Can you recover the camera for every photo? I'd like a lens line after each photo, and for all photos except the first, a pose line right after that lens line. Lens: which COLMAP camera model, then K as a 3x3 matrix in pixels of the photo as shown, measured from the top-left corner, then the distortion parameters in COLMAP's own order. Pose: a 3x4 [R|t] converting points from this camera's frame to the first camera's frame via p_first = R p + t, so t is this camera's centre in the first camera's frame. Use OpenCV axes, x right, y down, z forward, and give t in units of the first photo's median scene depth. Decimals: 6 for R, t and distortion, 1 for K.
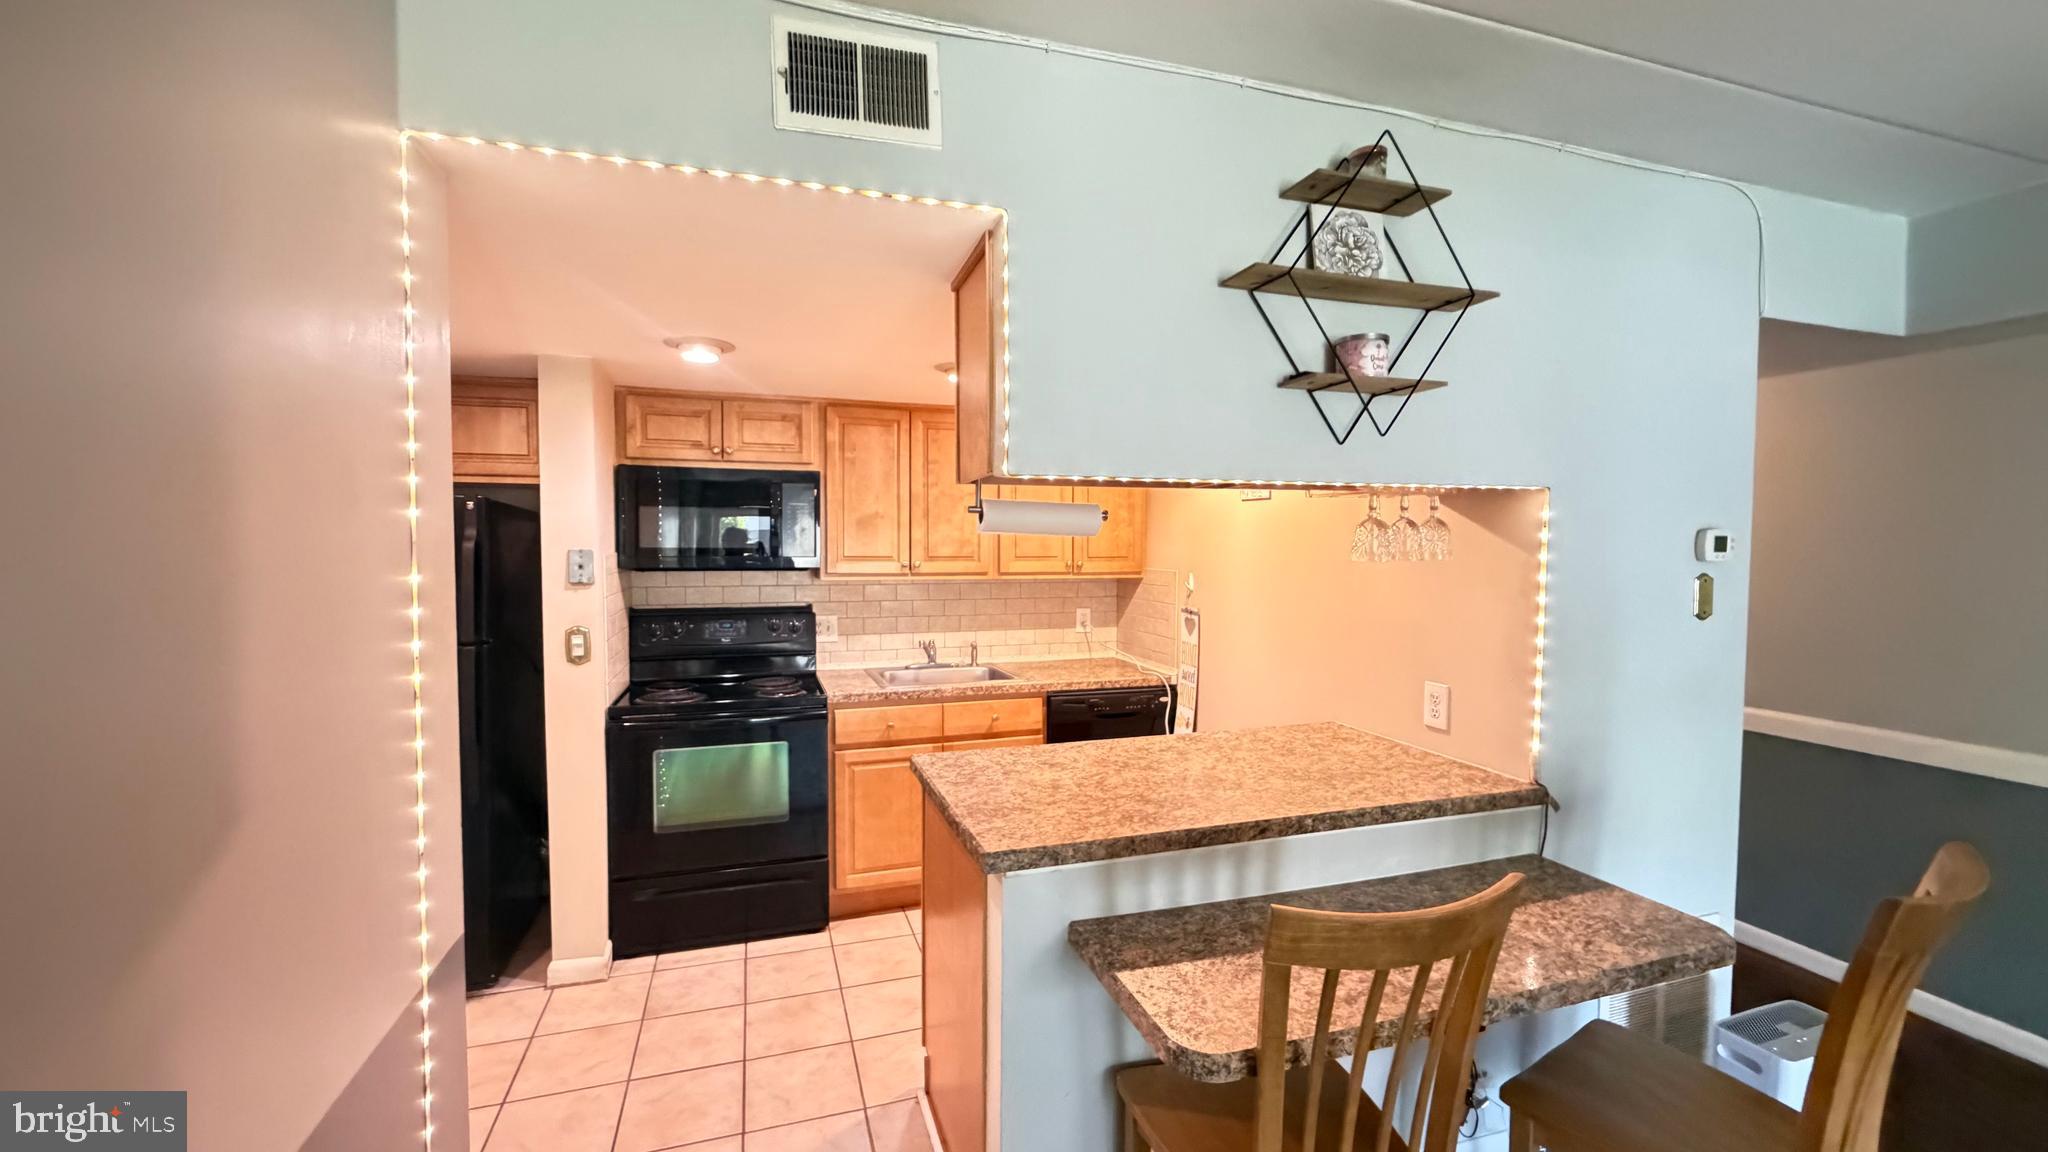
lens RADIAL K [[819.1, 0, 1010.2], [0, 819.1, 571.2], [0, 0, 1]] dist [0.002196, 0.000252]
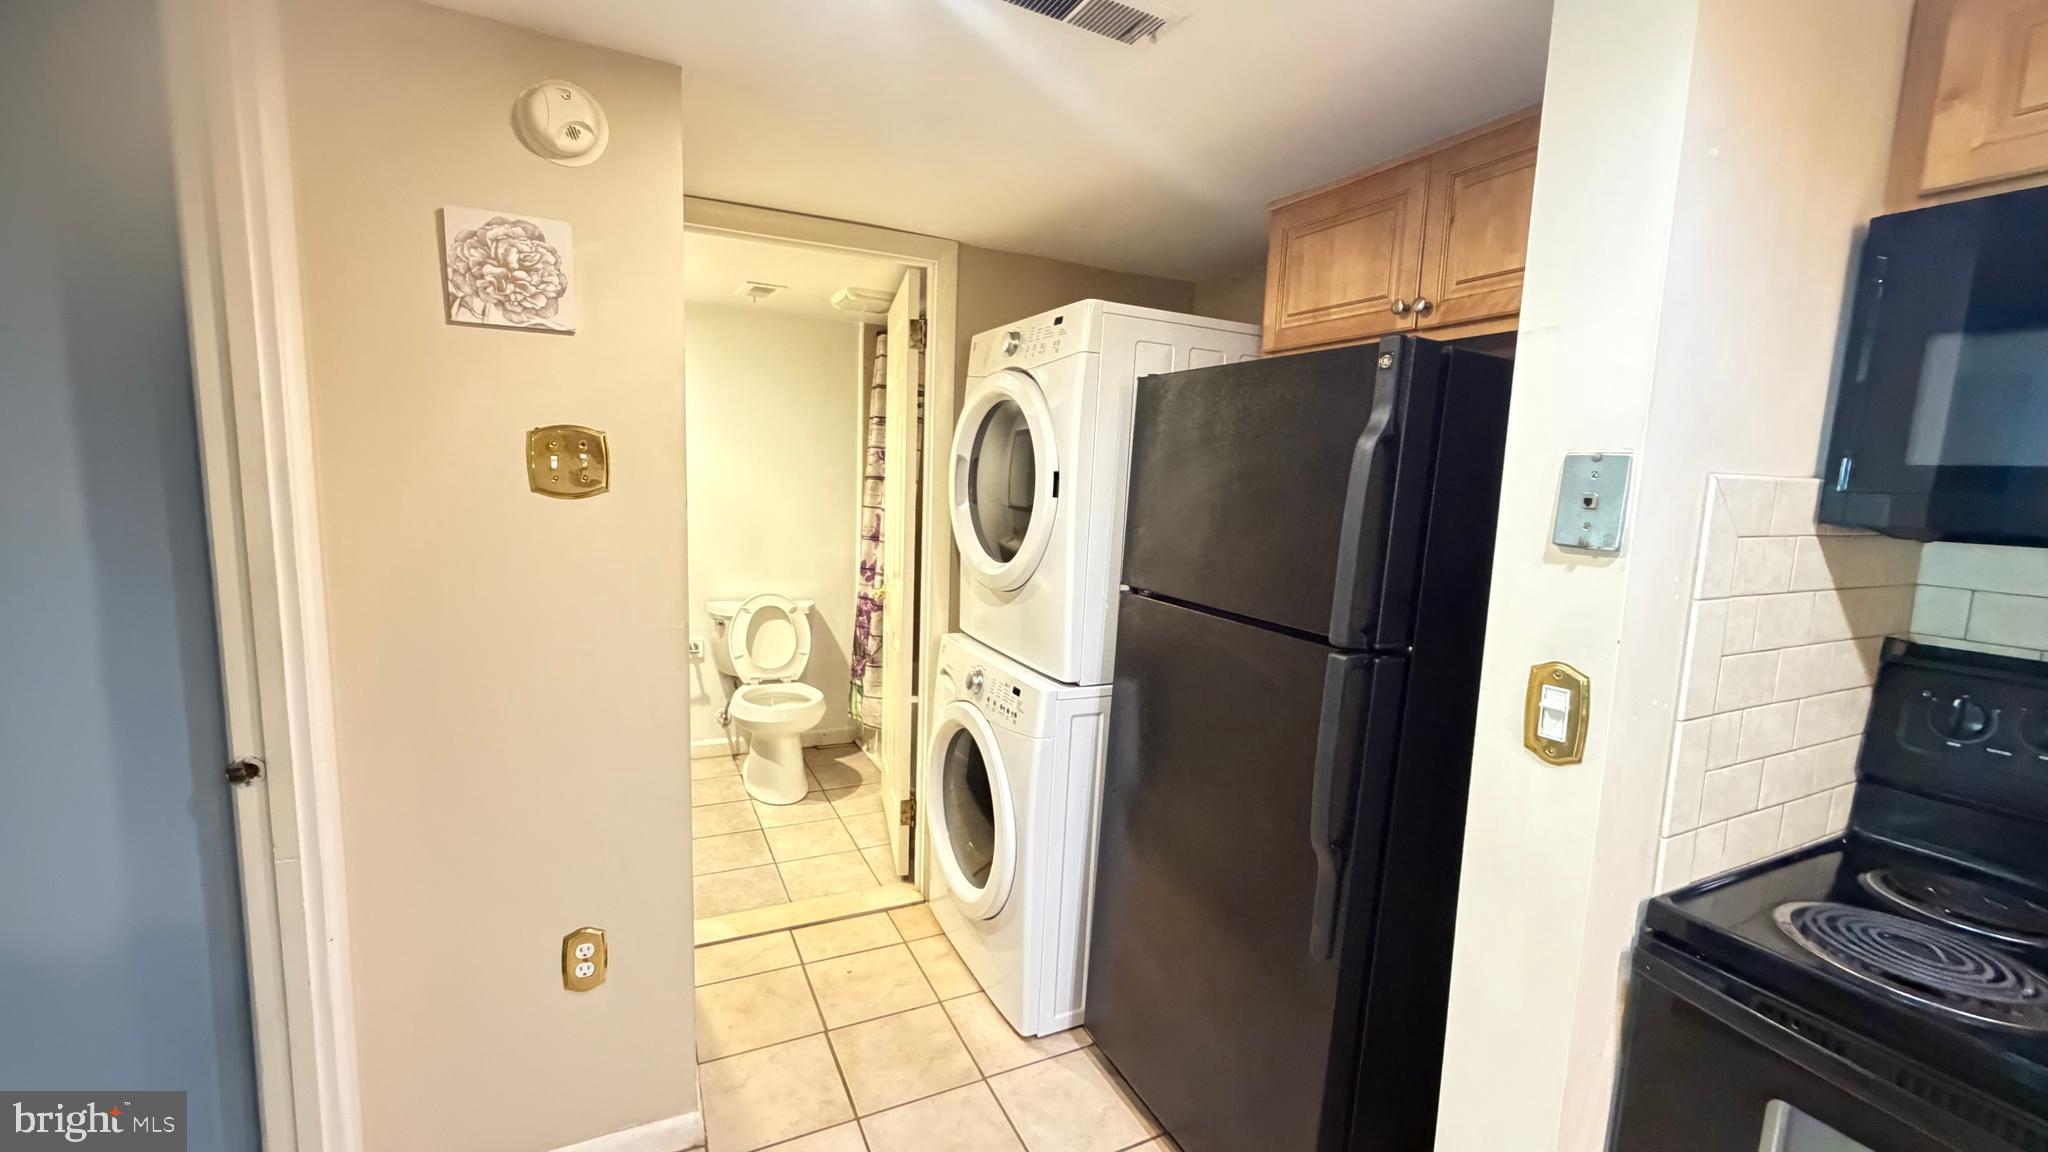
lens RADIAL K [[819.1, 0, 1017.9], [0, 819.1, 579.7], [0, 0, 1]] dist [0.002196, 0.000252]
pose [[0.164785, 0.128477, -0.977926, -0.214221], [-0.070209, 0.990493, 0.118298, 0.003623], [0.983828, 0.049165, 0.172239, 0.697547]]
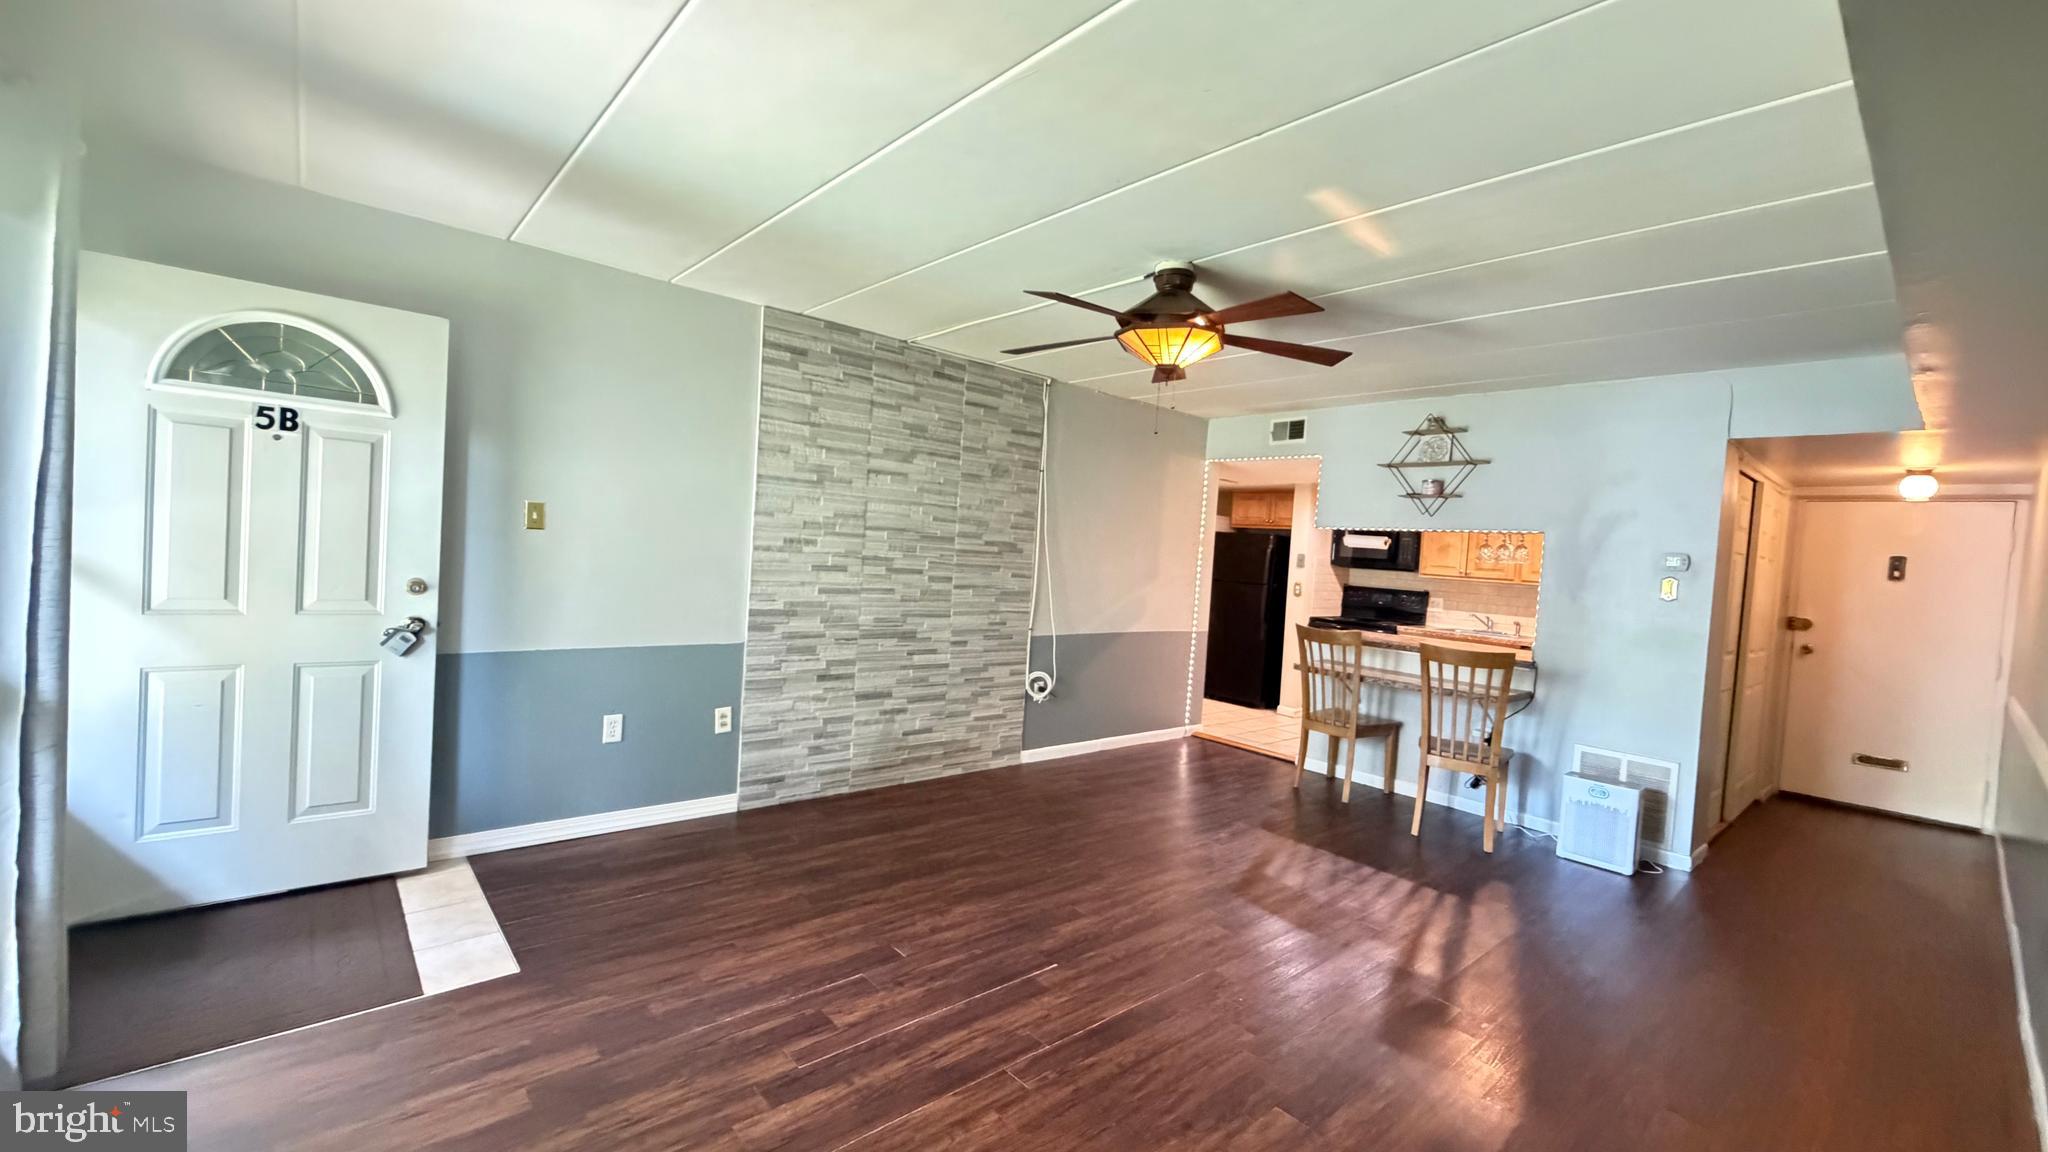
lens RADIAL K [[819.1, 0, 1022.4], [0, 819.1, 572.9], [0, 0, 1]] dist [0.002196, 0.000252]
pose [[0.400221, 0.045973, -0.915265, 1.568875], [-0.086189, 0.996202, 0.012350, 0.080678], [0.912357, 0.073943, 0.402664, -0.909934]]
